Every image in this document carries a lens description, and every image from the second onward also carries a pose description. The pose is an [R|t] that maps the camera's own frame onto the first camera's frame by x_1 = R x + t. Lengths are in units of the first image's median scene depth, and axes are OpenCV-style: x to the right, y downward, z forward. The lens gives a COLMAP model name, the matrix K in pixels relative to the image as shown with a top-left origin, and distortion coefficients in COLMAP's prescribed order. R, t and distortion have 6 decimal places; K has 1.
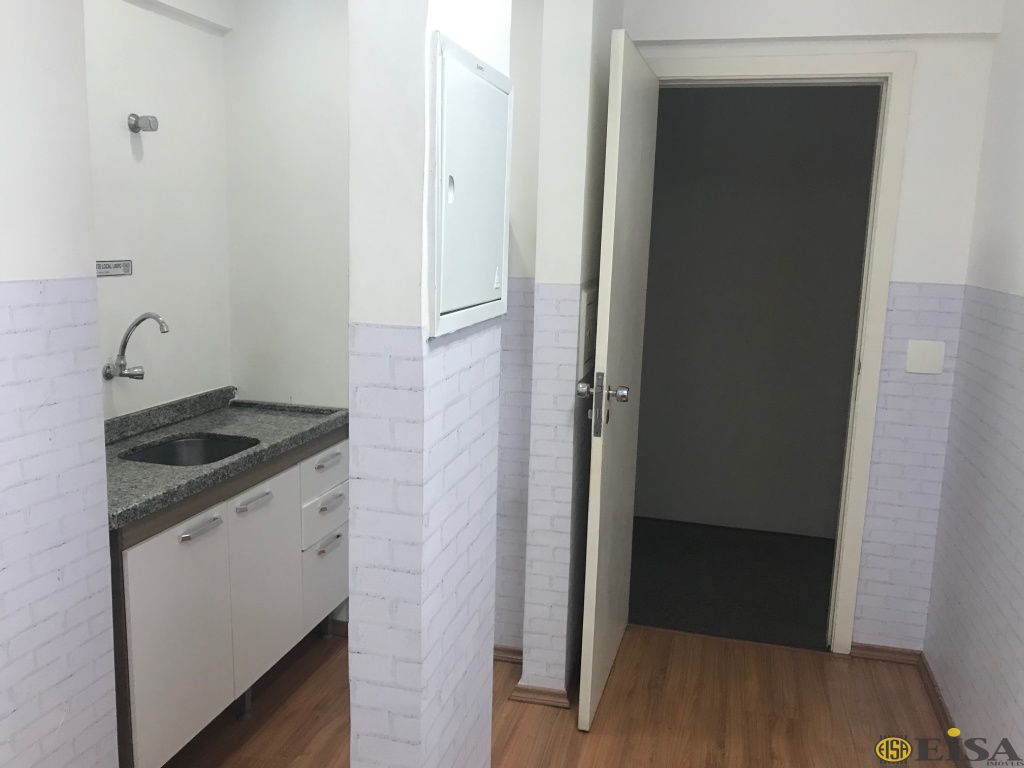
lens RADIAL K [[885.6, 0, 512.0], [0, 885.6, 384.0], [0, 0, 1]] dist [-0.001266, -0.001923]
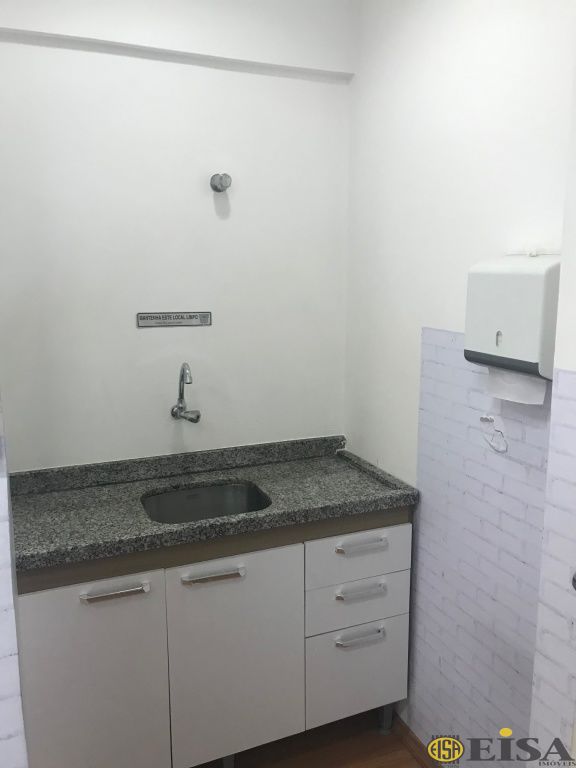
lens RADIAL K [[633.1, 0, 288.1], [0, 633.1, 374.0], [0, 0, 1]] dist [-0.003483, -0.008700]
pose [[0.606575, 0.101644, -0.788502, 0.244032], [-0.114324, 0.992637, 0.040012, -0.106189], [0.786763, 0.065874, 0.613730, 0.606727]]
